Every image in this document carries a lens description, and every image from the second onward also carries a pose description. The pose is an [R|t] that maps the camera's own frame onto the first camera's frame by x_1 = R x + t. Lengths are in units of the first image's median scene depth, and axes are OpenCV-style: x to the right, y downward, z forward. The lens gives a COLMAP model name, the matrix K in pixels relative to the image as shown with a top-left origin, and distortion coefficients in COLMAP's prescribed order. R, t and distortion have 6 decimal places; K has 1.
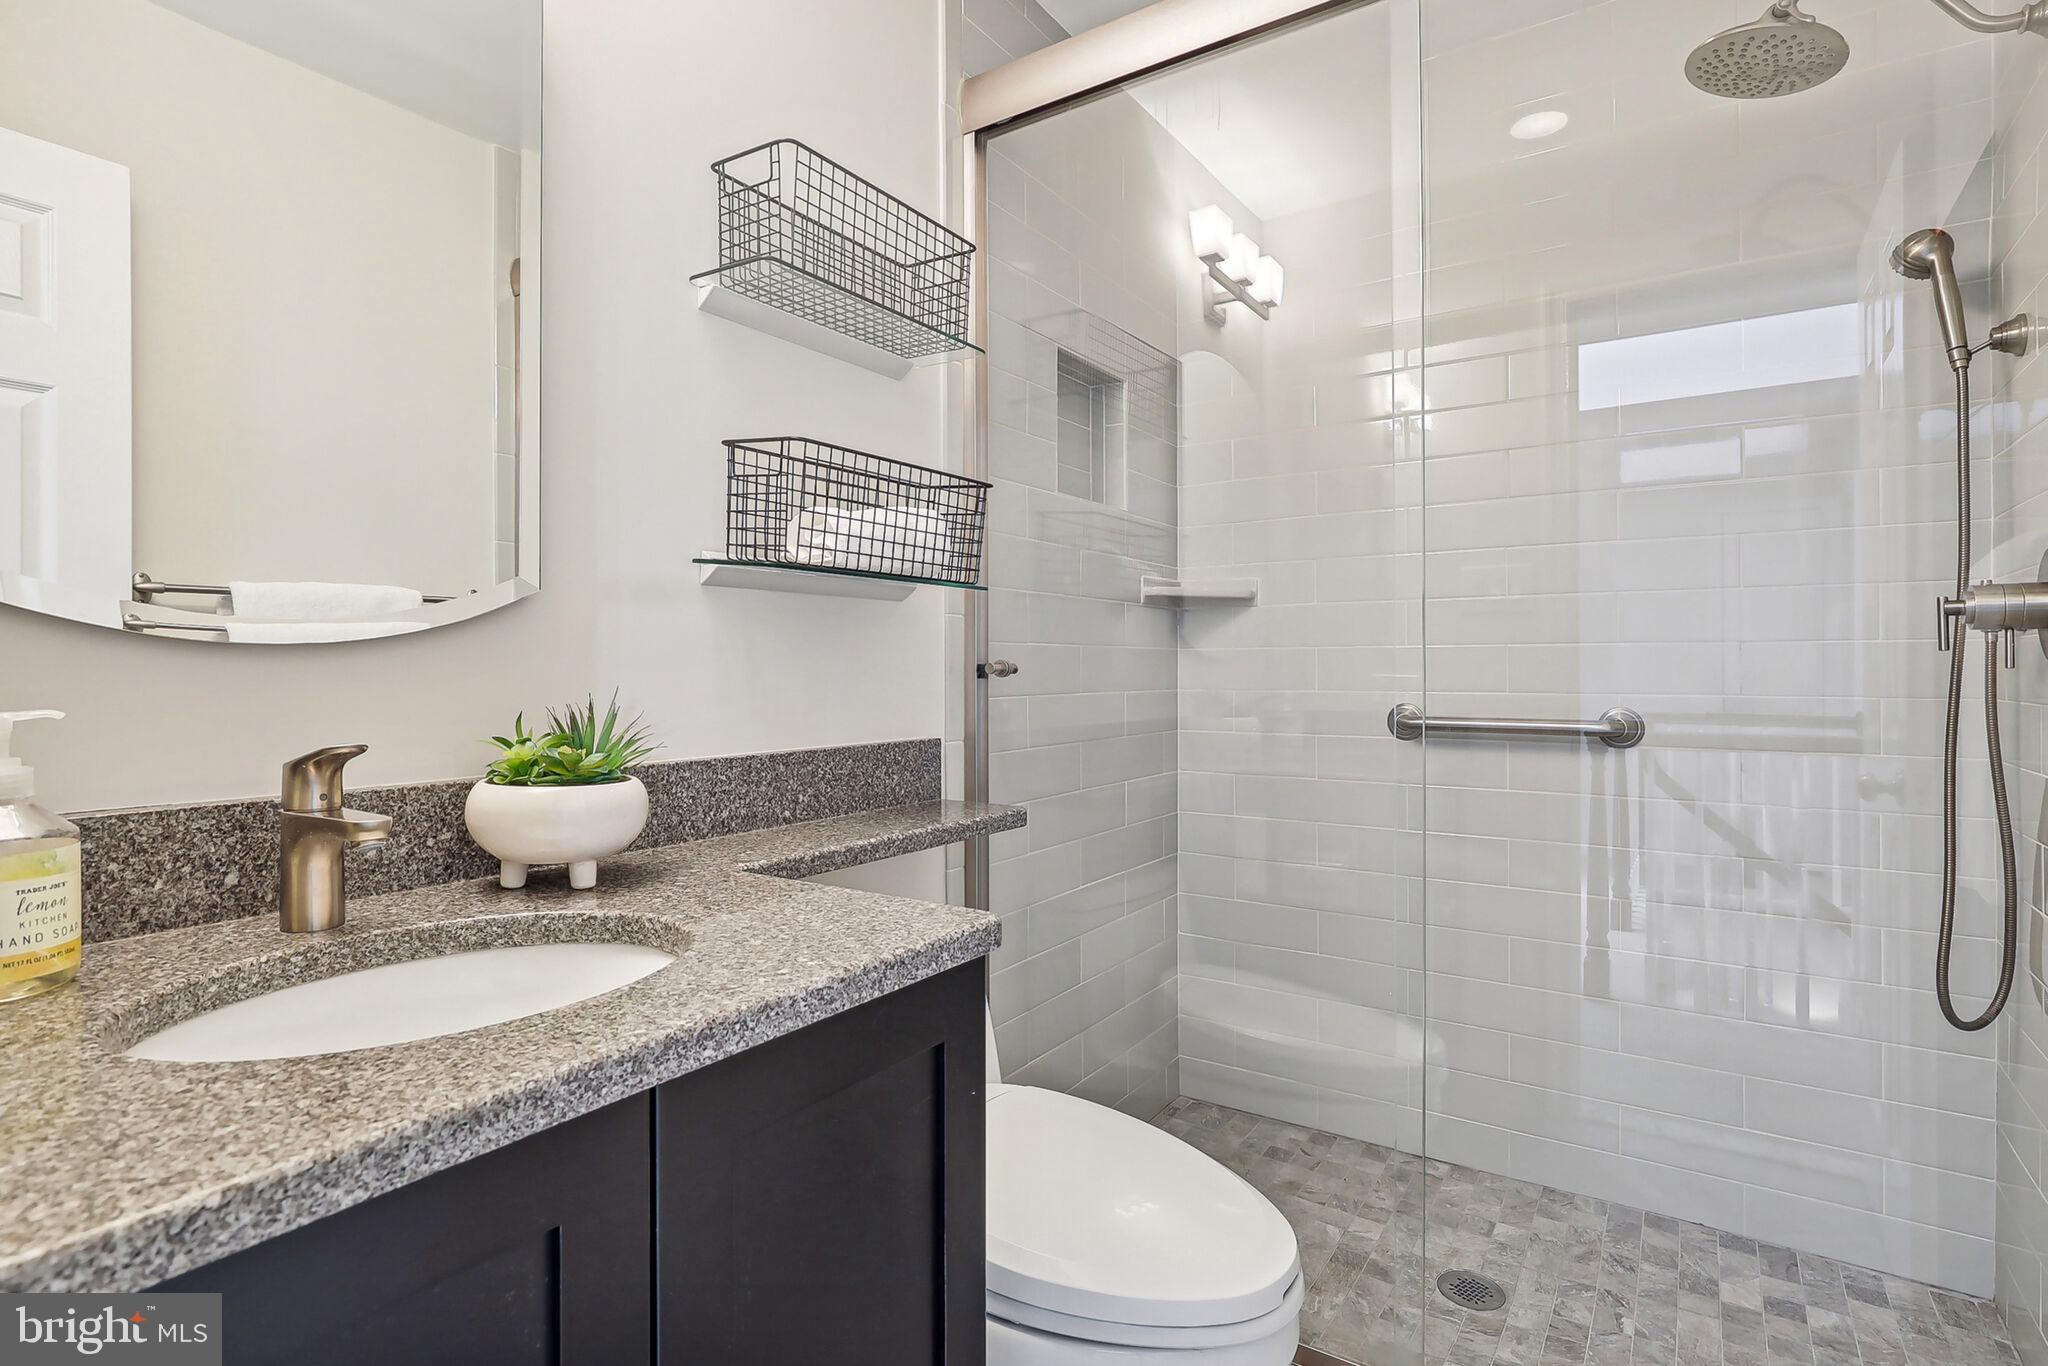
lens RADIAL K [[1037.0, 0, 1024.0], [0, 1037.0, 683.0], [0, 0, 1]] dist [-0.000373, 0.001212]
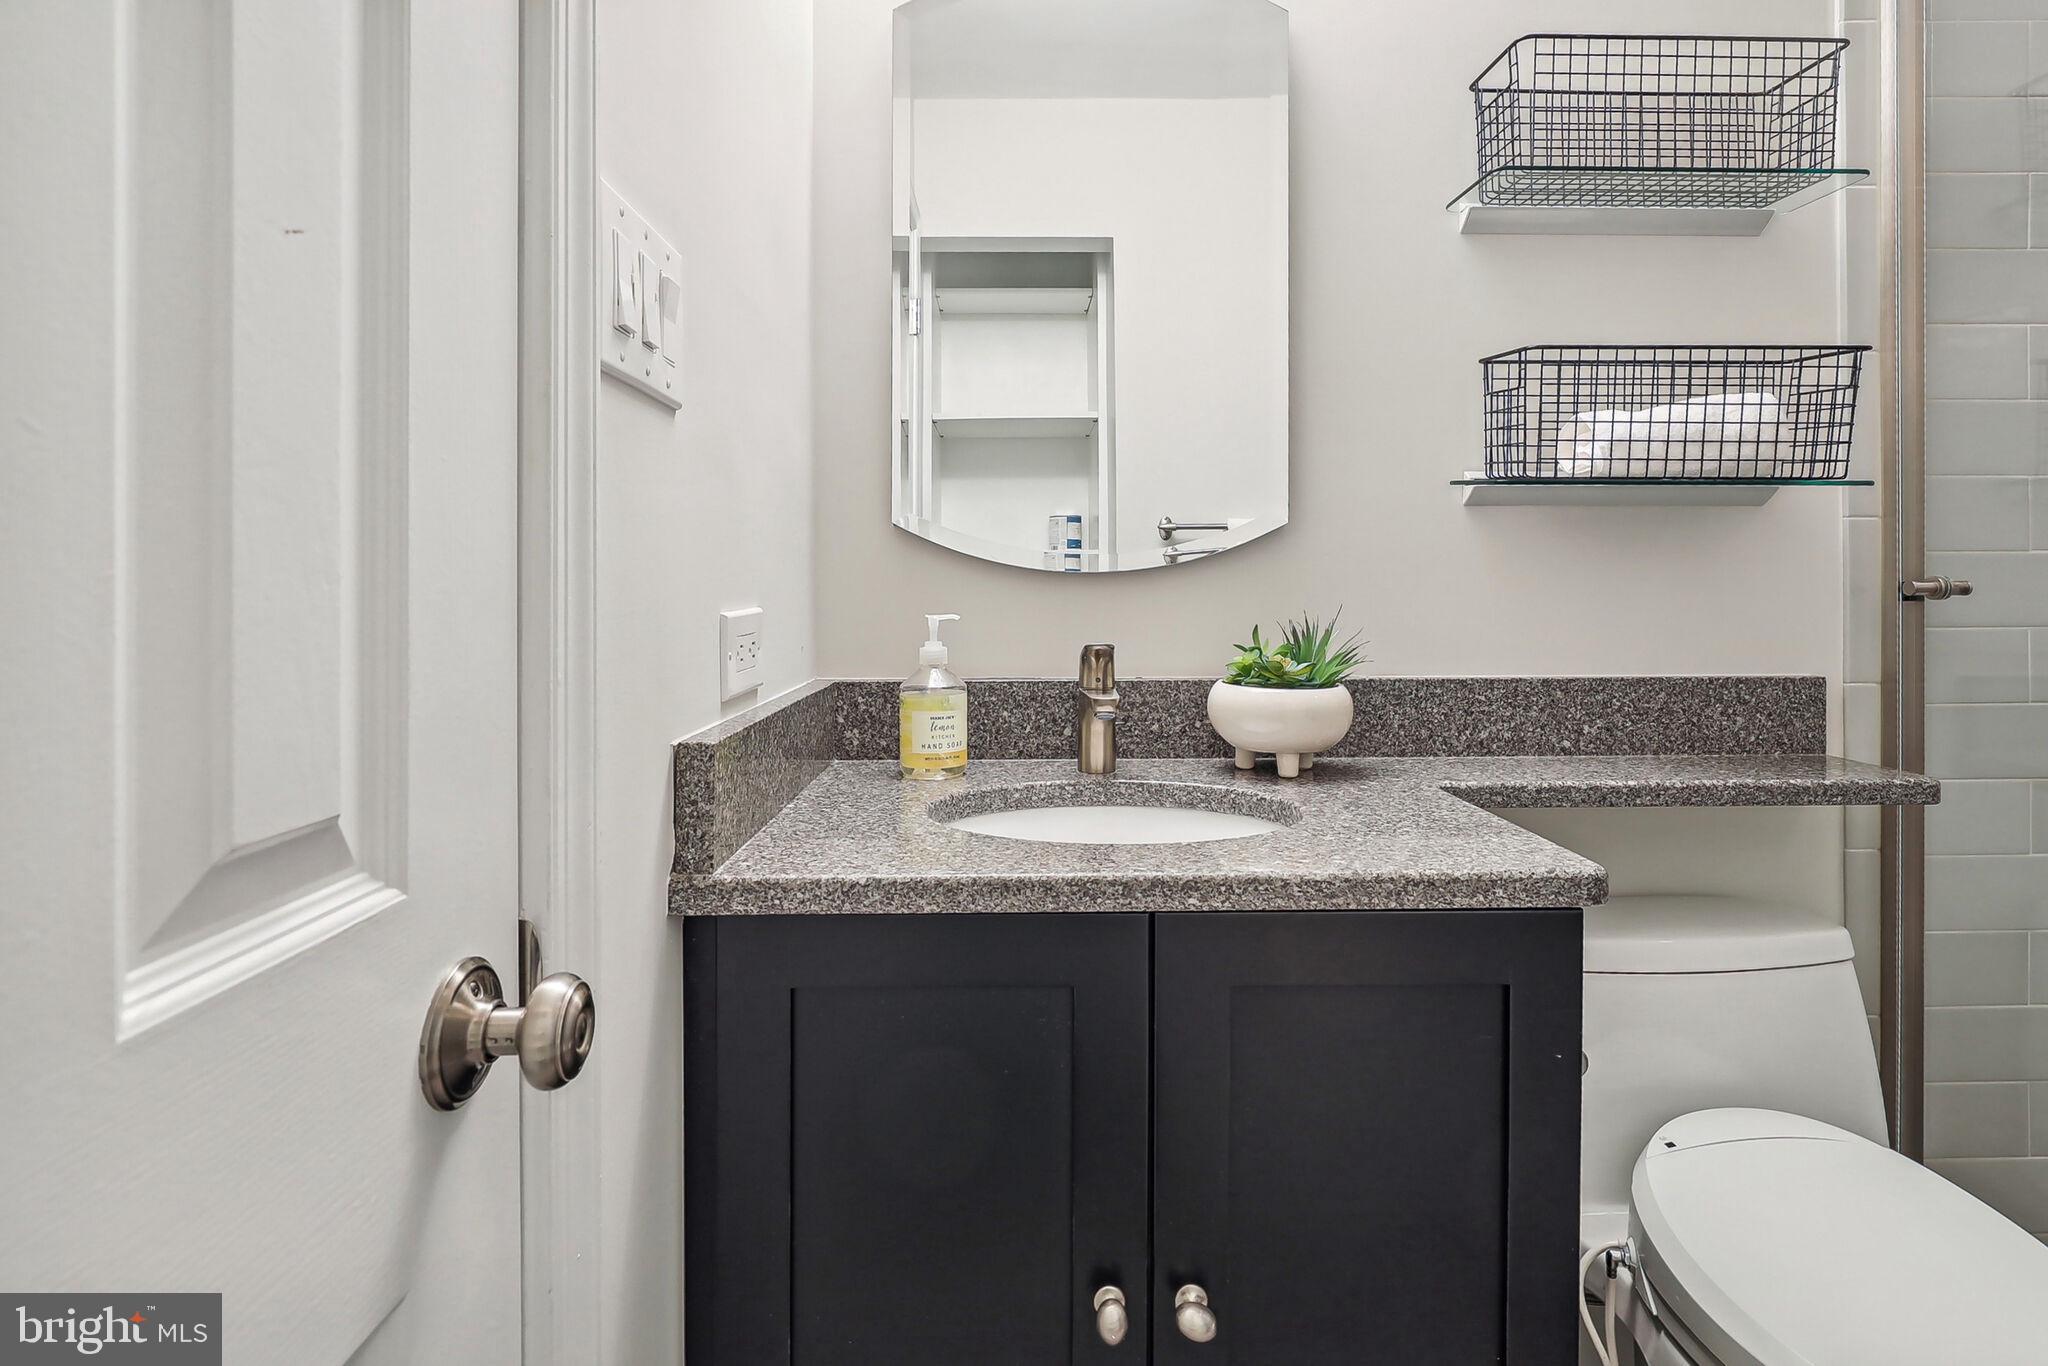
lens RADIAL K [[1091.4, 0, 1026.2], [0, 1091.4, 607.6], [0, 0, 1]] dist [-0.003188, -0.000537]
pose [[0.566830, 0.016086, -0.823678, 0.423866], [-0.009546, 0.999870, 0.012957, -0.006467], [0.823780, 0.000518, 0.566910, 0.061062]]
